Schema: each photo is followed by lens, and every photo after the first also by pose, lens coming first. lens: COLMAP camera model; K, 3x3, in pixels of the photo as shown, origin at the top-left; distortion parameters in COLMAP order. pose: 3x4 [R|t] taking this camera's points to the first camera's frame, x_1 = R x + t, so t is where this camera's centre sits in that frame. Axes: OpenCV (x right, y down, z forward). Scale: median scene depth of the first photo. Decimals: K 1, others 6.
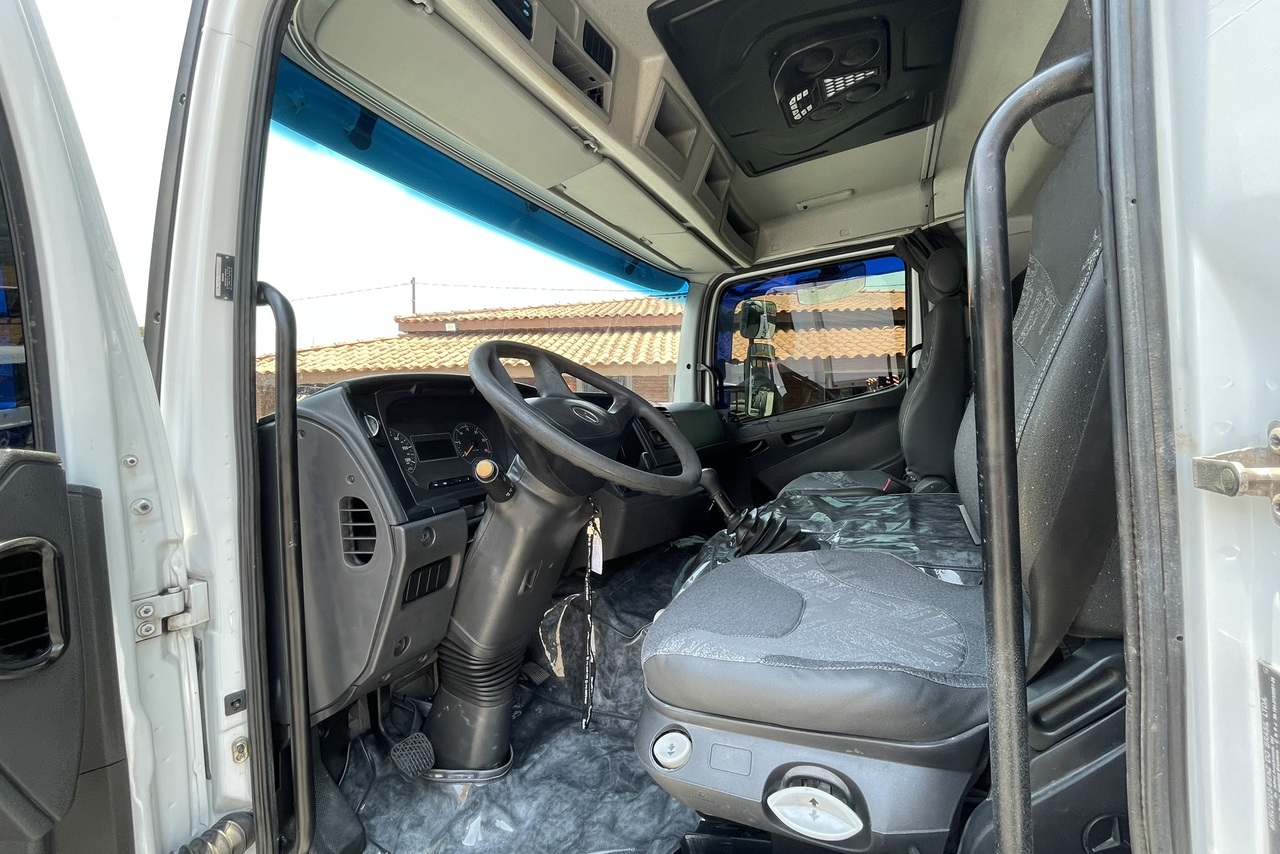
lens RADIAL K [[520.5, 0, 640.2], [0, 520.5, 428.7], [0, 0, 1]] dist [-0.000901, 0.000219]
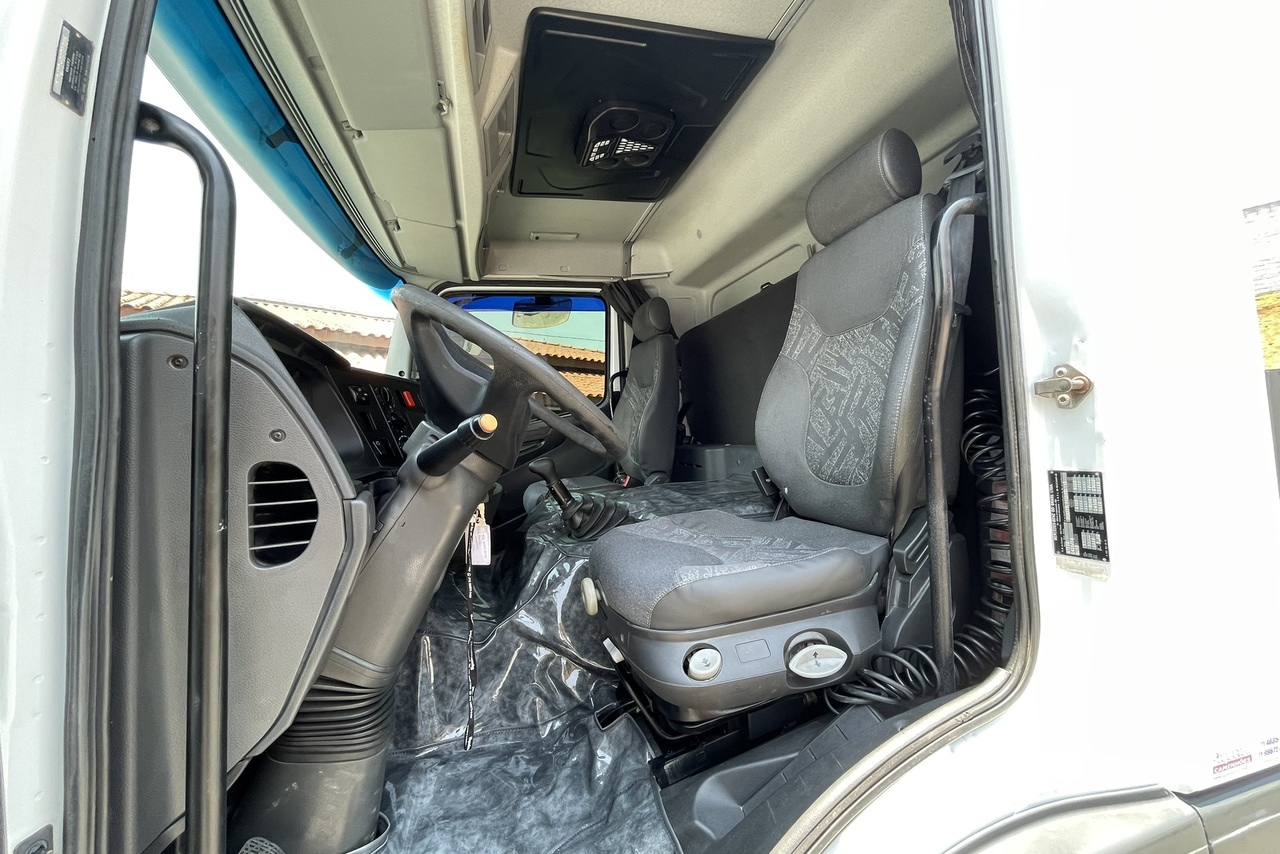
lens RADIAL K [[520.5, 0, 639.5], [0, 520.5, 429.6], [0, 0, 1]] dist [-0.000901, 0.000219]
pose [[0.743498, 0.028945, 0.668111, -0.556915], [0.018532, 0.997787, -0.063850, 0.119028], [-0.668481, 0.059854, 0.741317, 0.149632]]
